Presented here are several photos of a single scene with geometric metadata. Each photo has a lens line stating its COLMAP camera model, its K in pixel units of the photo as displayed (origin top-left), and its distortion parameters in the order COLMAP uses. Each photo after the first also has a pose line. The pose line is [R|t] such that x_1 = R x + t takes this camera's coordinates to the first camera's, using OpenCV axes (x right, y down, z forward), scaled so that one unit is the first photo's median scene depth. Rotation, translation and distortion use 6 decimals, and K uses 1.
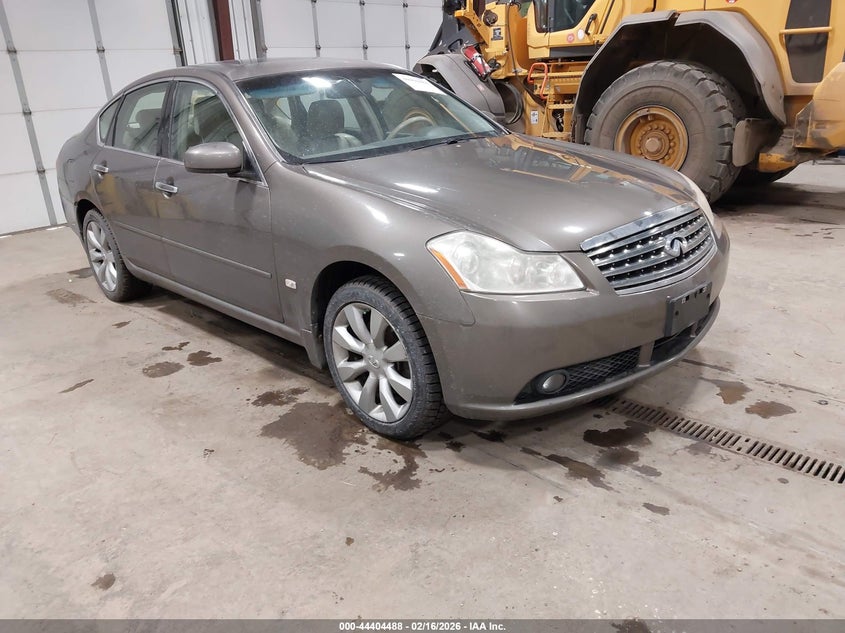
lens RADIAL K [[666.1, 0, 411.6], [0, 666.1, 318.0], [0, 0, 1]] dist [-0.001371, 0.001589]
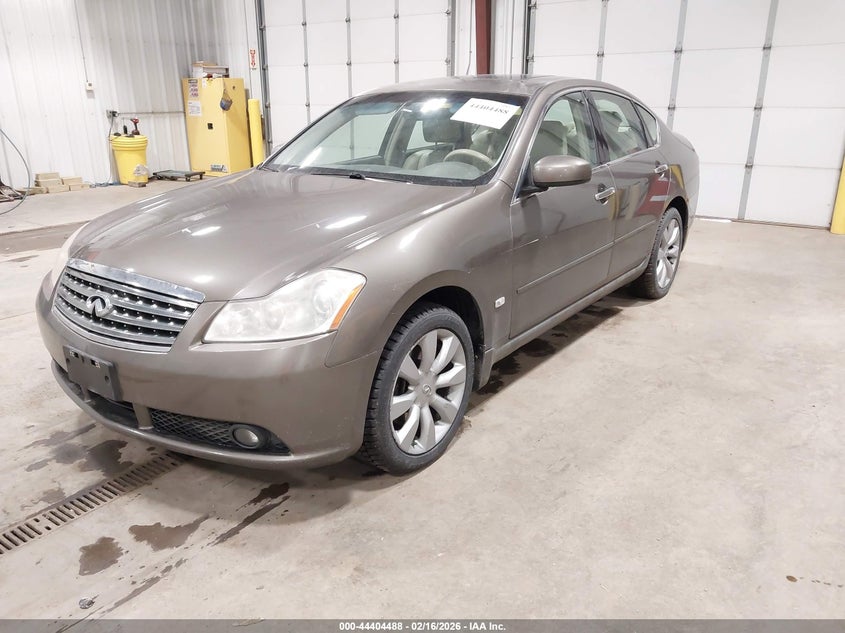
lens RADIAL K [[666.1, 0, 411.6], [0, 666.1, 318.0], [0, 0, 1]] dist [-0.001371, 0.001589]
pose [[0.169198, 0.372662, -0.912412, 1.179452], [-0.345286, 0.889501, 0.299274, -0.463608], [0.923120, 0.264406, 0.279176, 1.014930]]
